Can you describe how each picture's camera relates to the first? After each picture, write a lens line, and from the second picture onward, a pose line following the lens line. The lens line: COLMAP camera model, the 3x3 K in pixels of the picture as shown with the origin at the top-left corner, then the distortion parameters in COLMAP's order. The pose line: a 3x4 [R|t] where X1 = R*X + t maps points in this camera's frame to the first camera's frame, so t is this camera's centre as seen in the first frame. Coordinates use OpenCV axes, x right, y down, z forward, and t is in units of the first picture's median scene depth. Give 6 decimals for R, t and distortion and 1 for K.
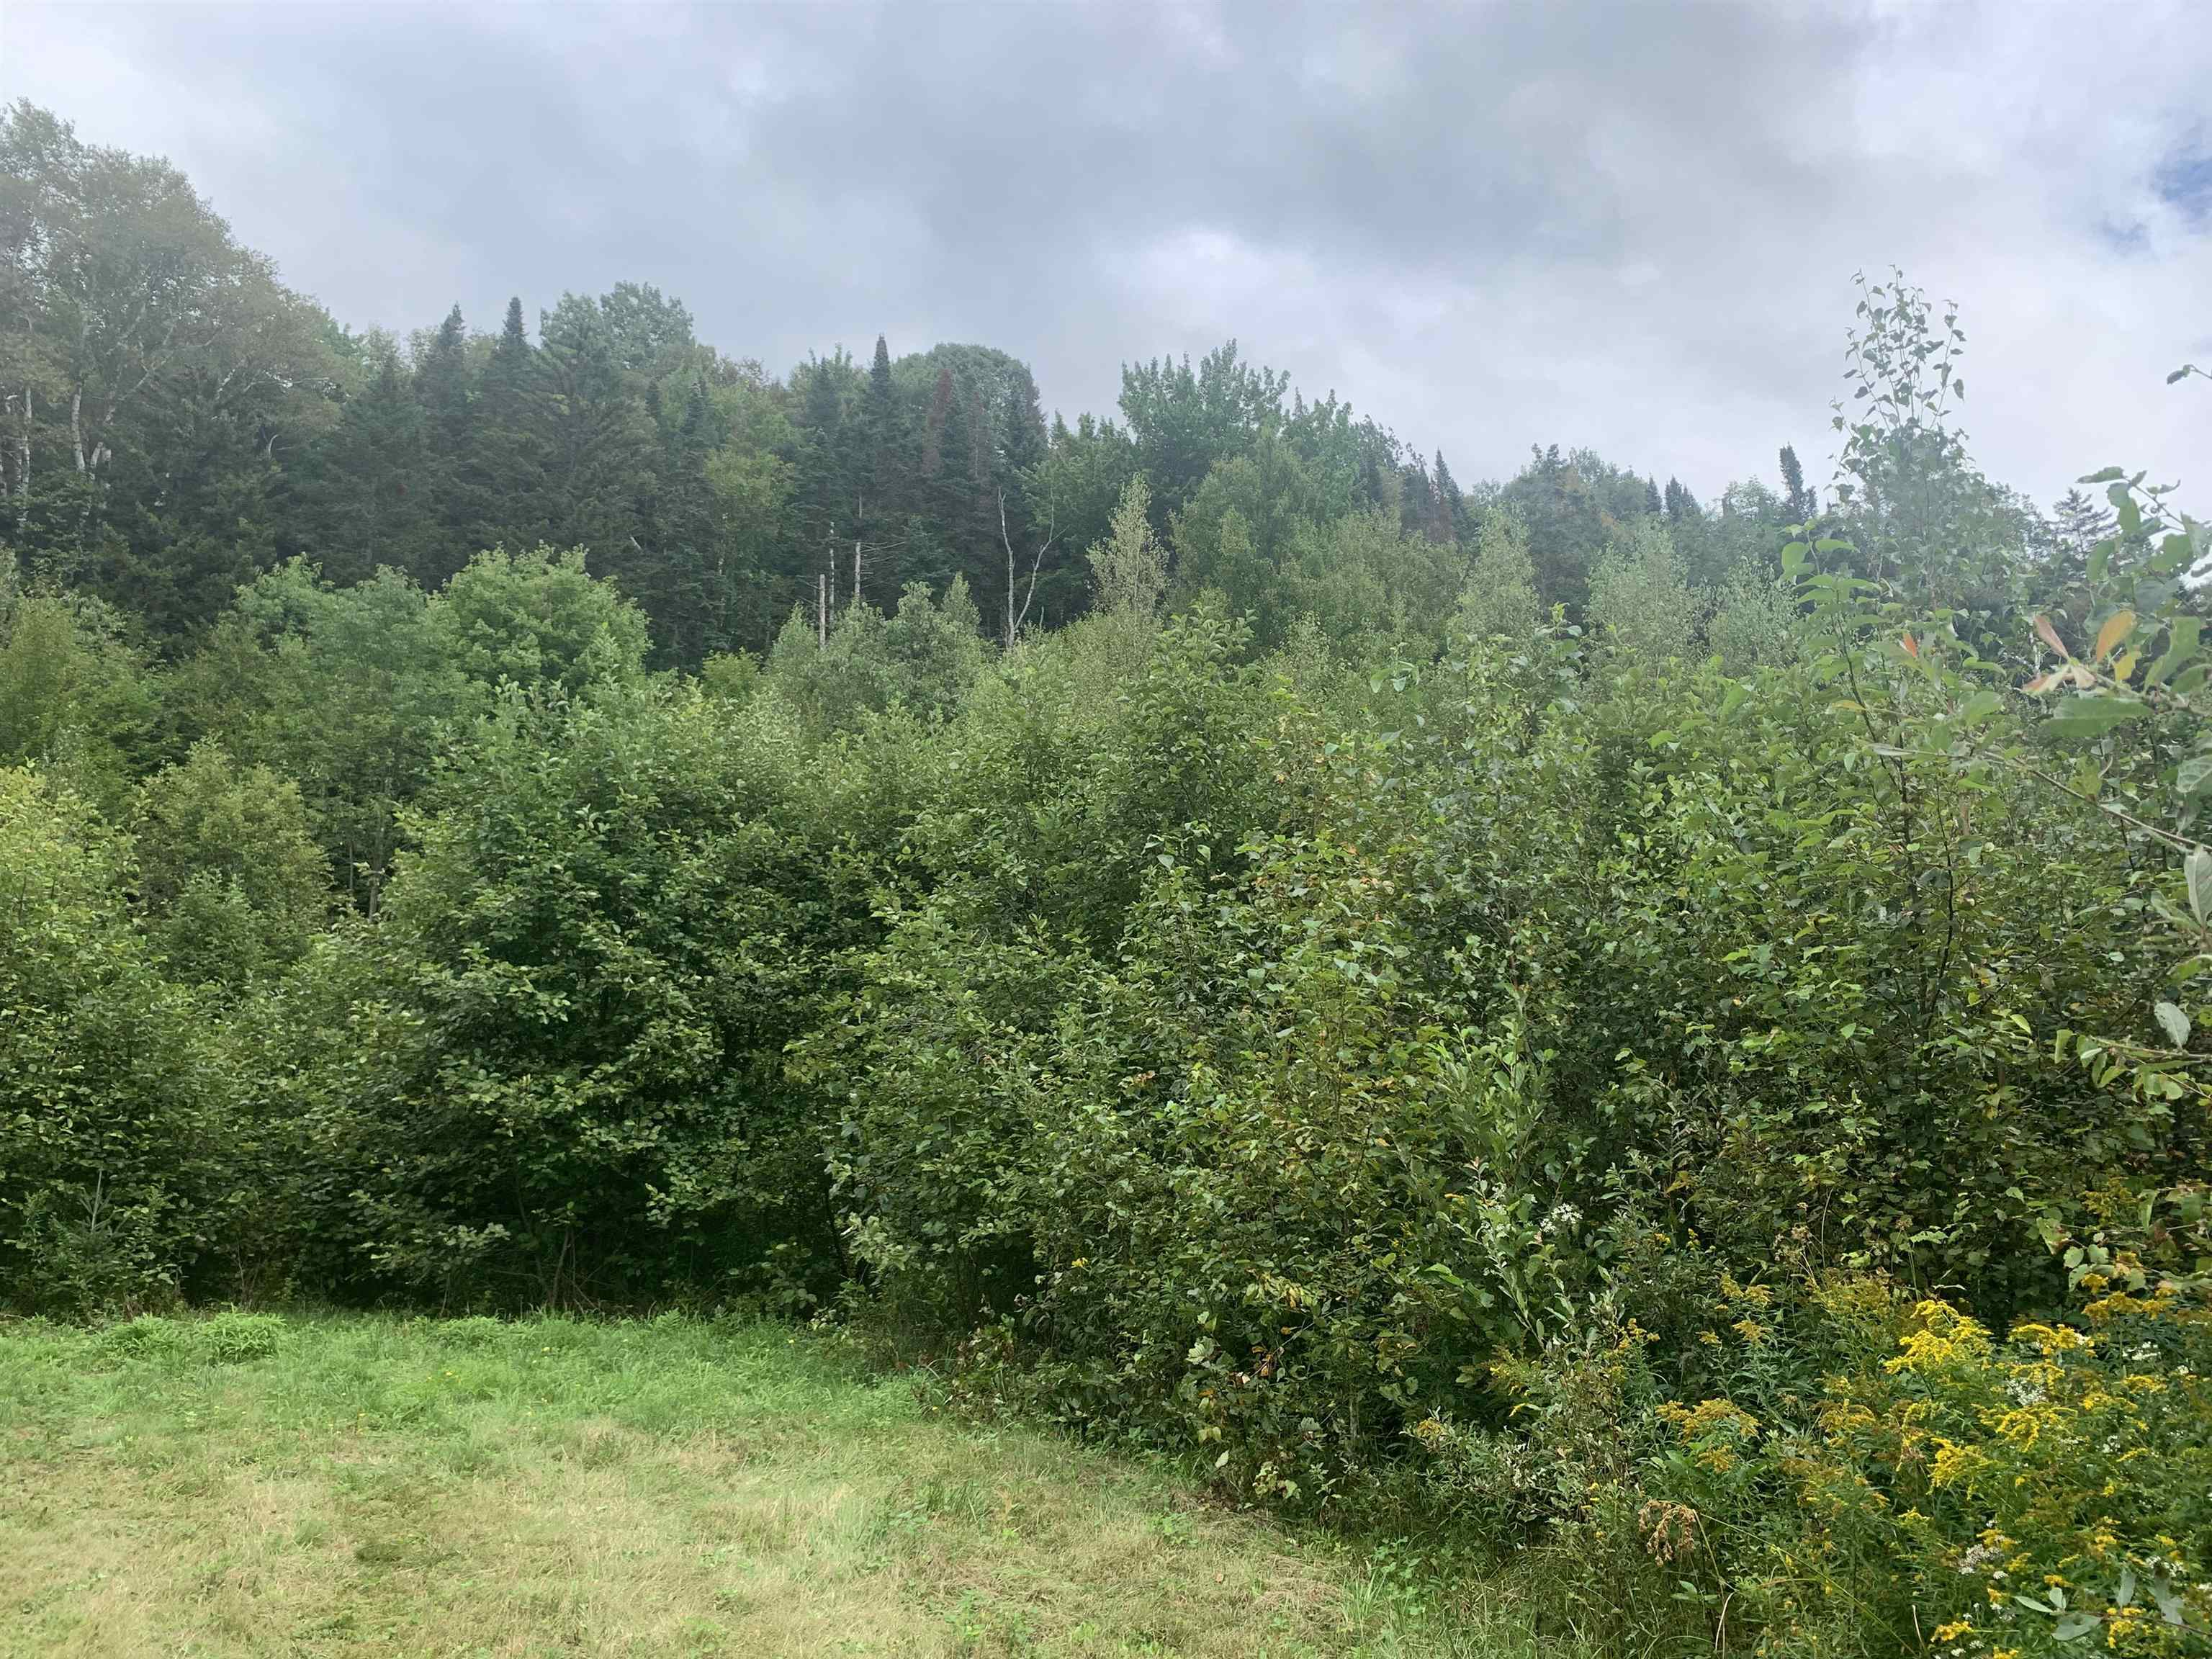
lens RADIAL K [[1656.9, 0, 1079.6], [0, 1656.9, 801.7], [0, 0, 1]] dist [0.010205, -0.007754]
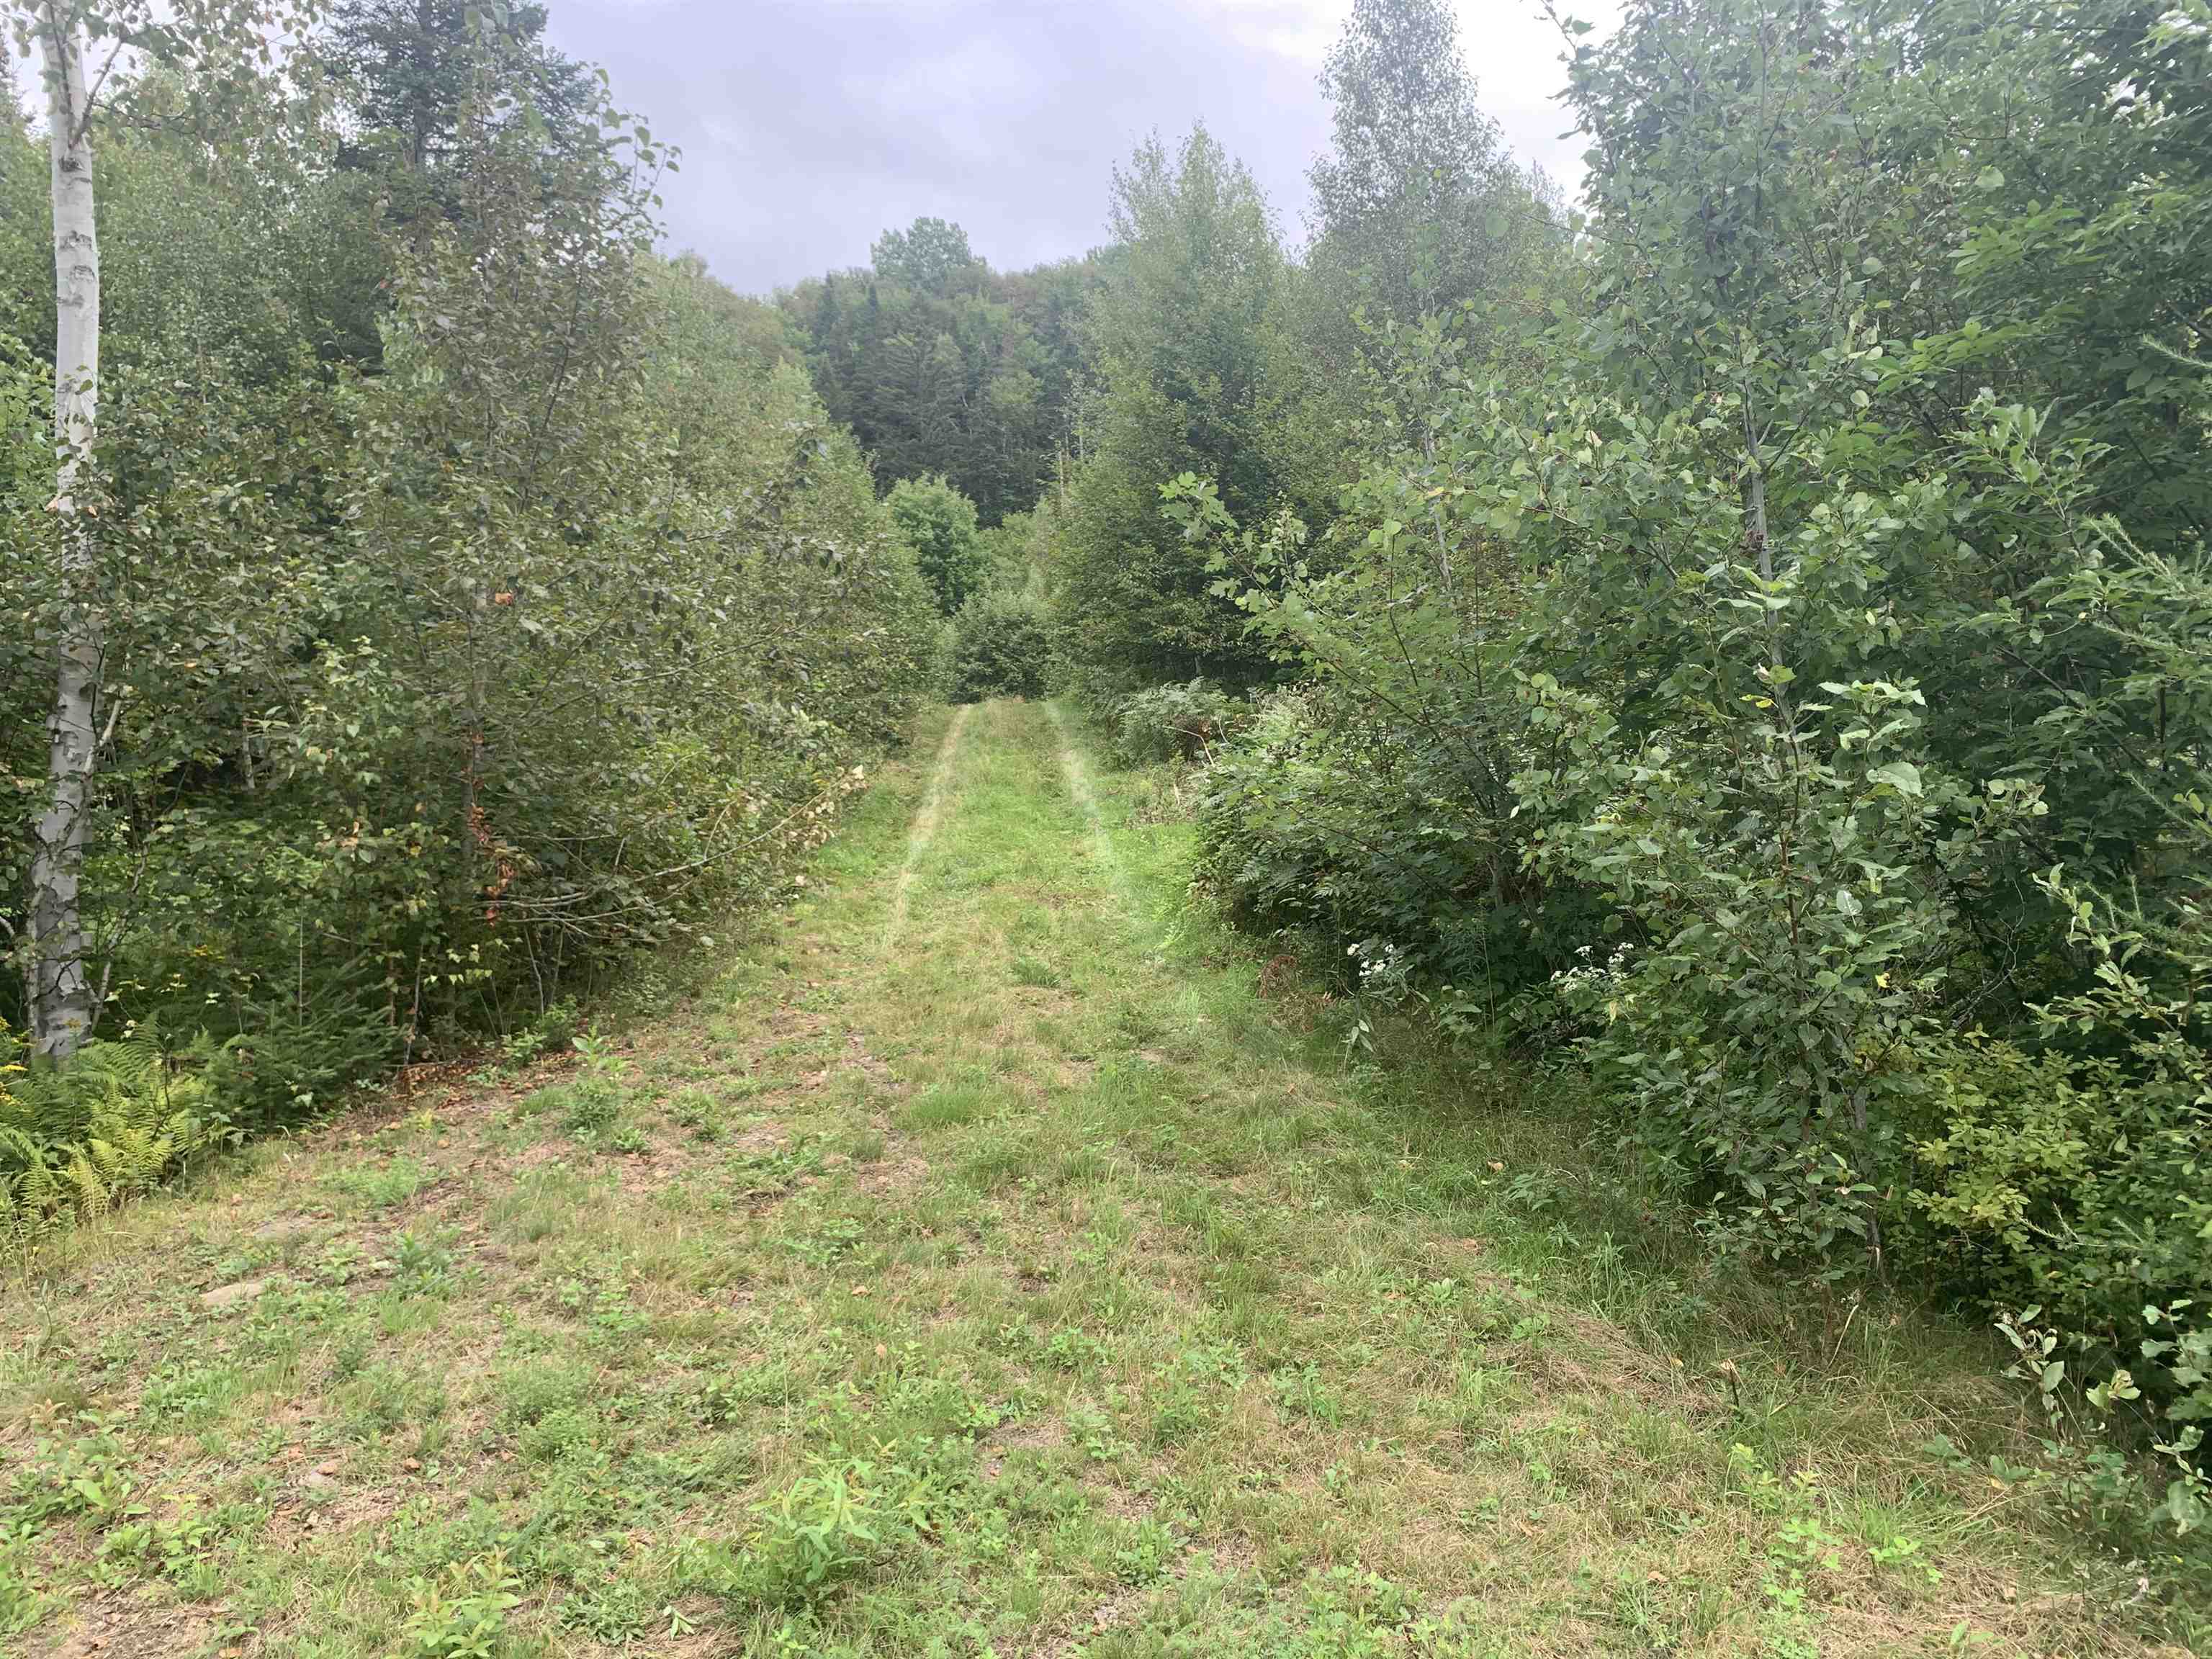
lens RADIAL K [[1656.9, 0, 1079.6], [0, 1656.9, 801.7], [0, 0, 1]] dist [0.010205, -0.007754]
pose [[0.981759, -0.051138, -0.183125, 0.380219], [0.083249, 0.981535, 0.172216, -0.146391], [0.170937, -0.184320, 0.967888, -1.748647]]
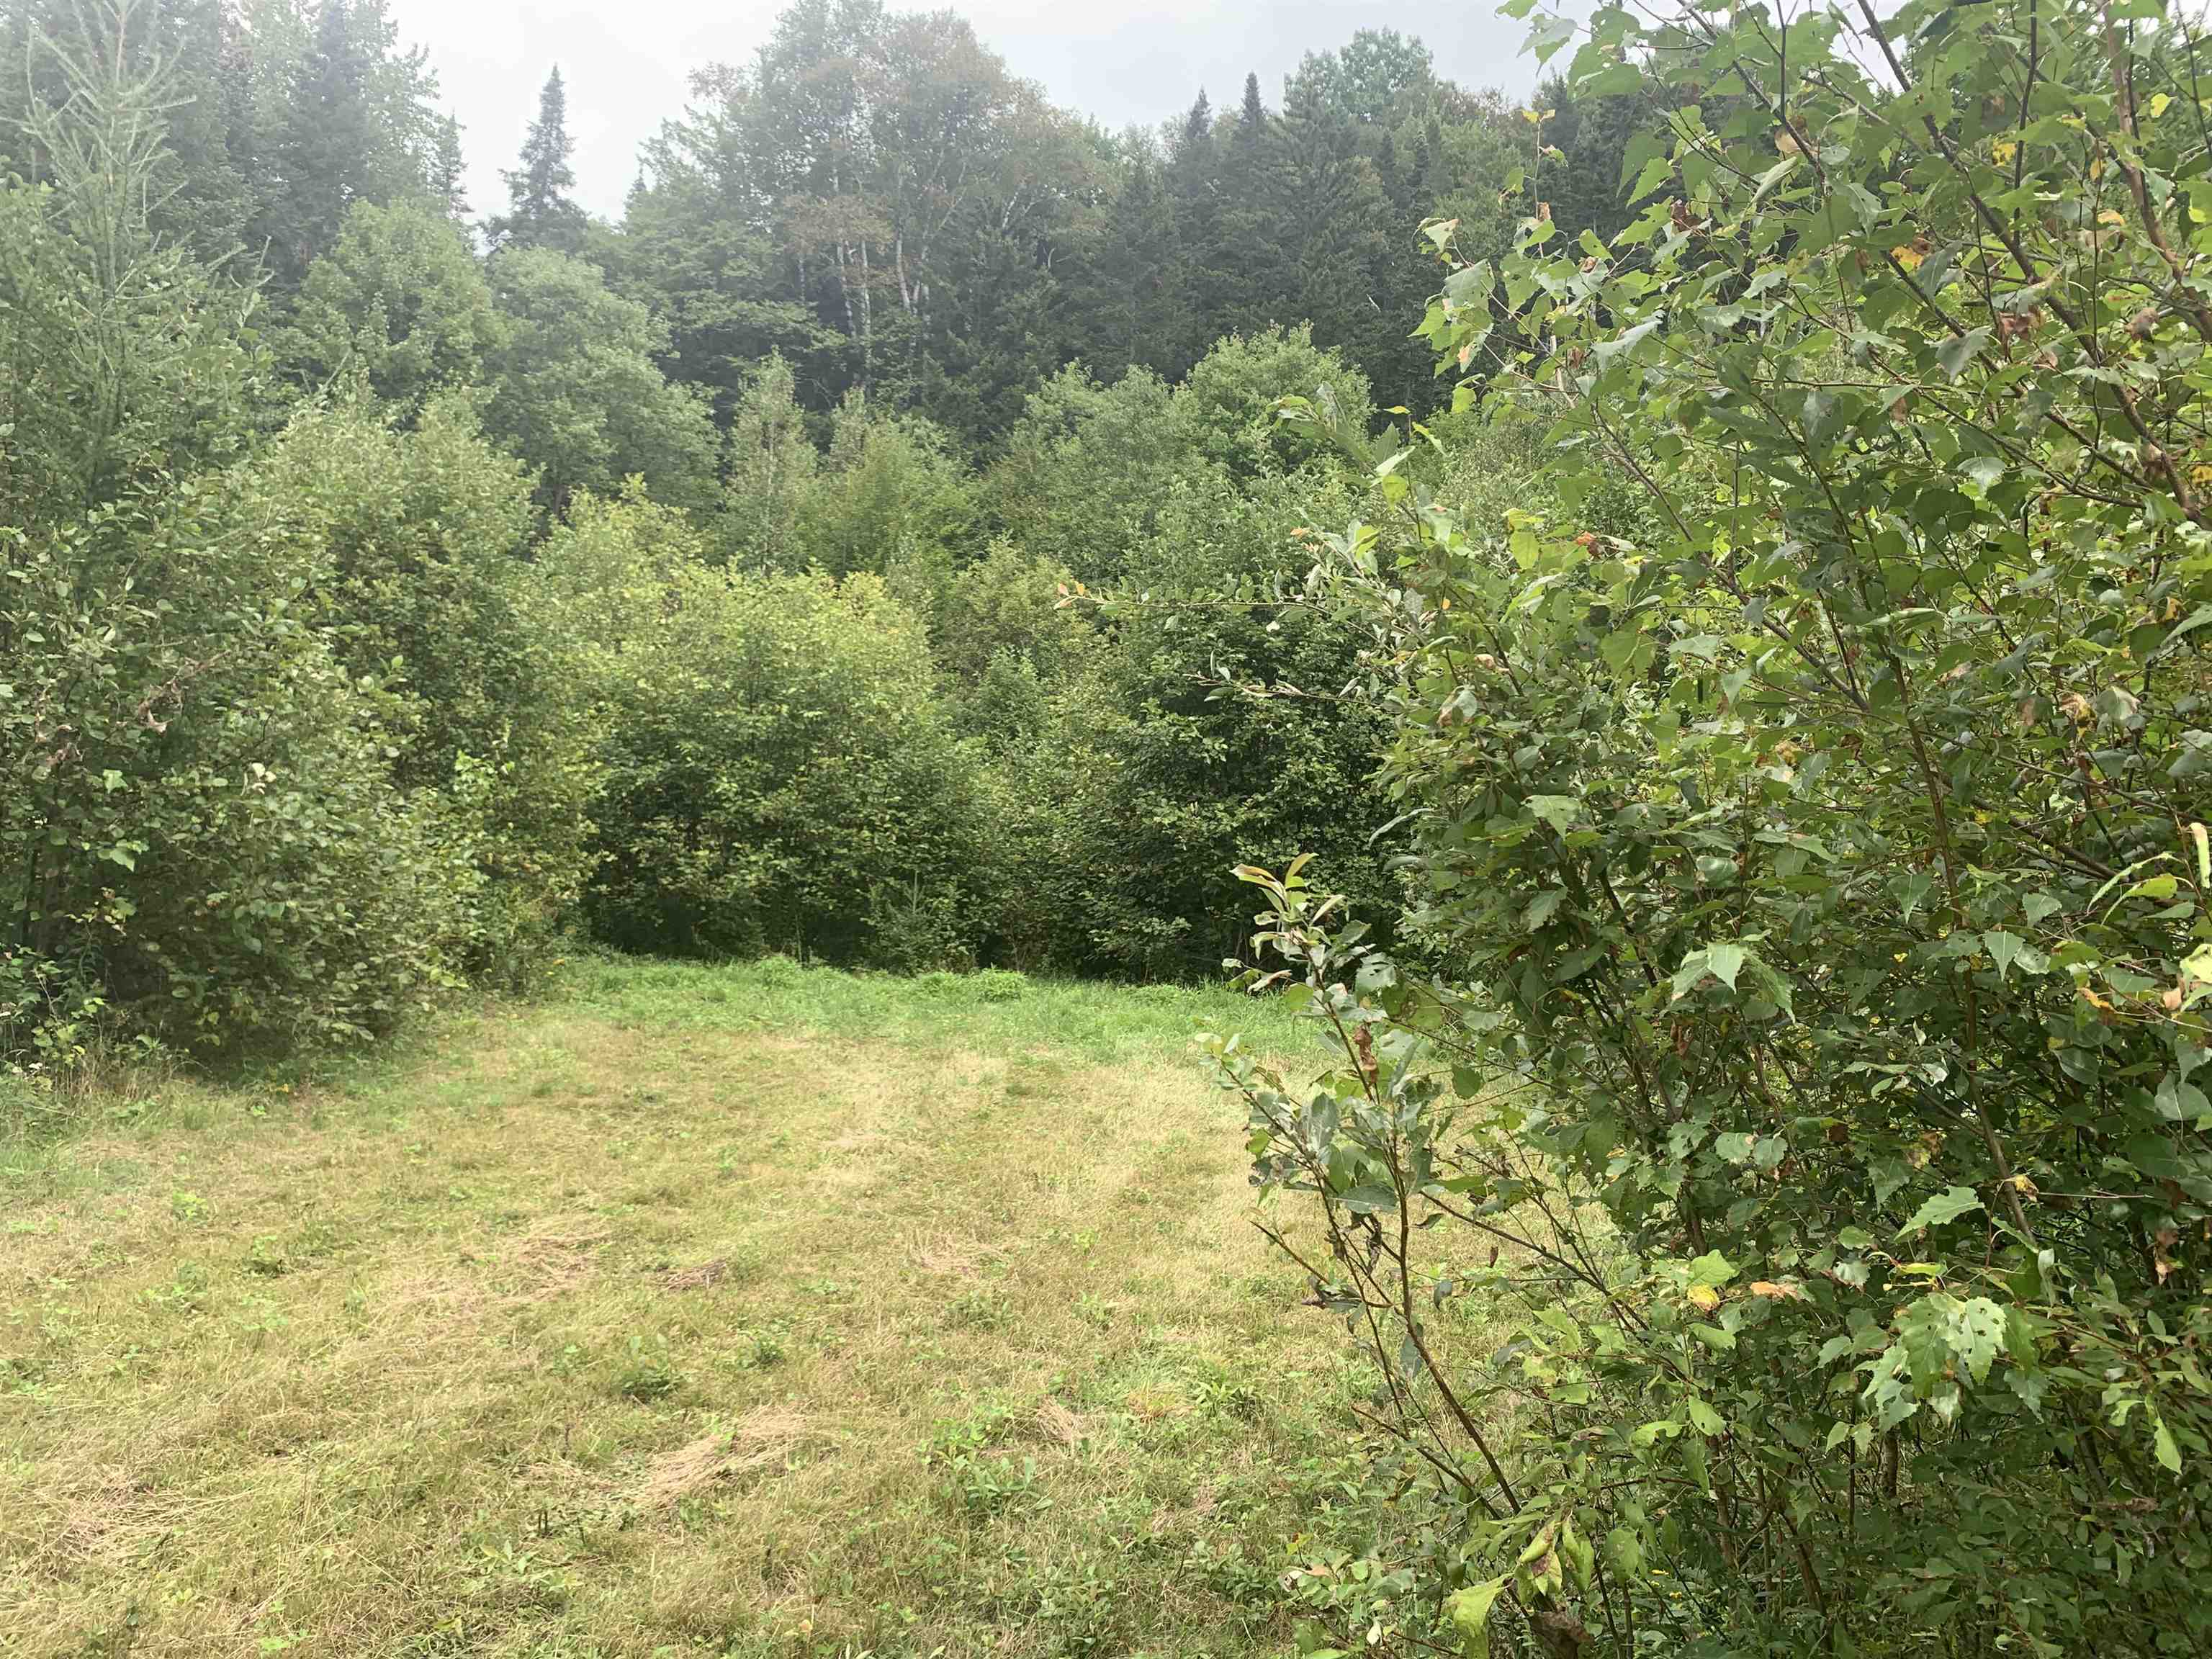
lens RADIAL K [[1642.8, 0, 1092.7], [0, 1642.8, 855.2], [0, 0, 1]] dist [0.031746, -0.159877]
pose [[0.895735, 0.012532, -0.444412, 0.074357], [0.068353, 0.983836, 0.165514, -0.003676], [0.439303, -0.178634, 0.880399, -0.067375]]
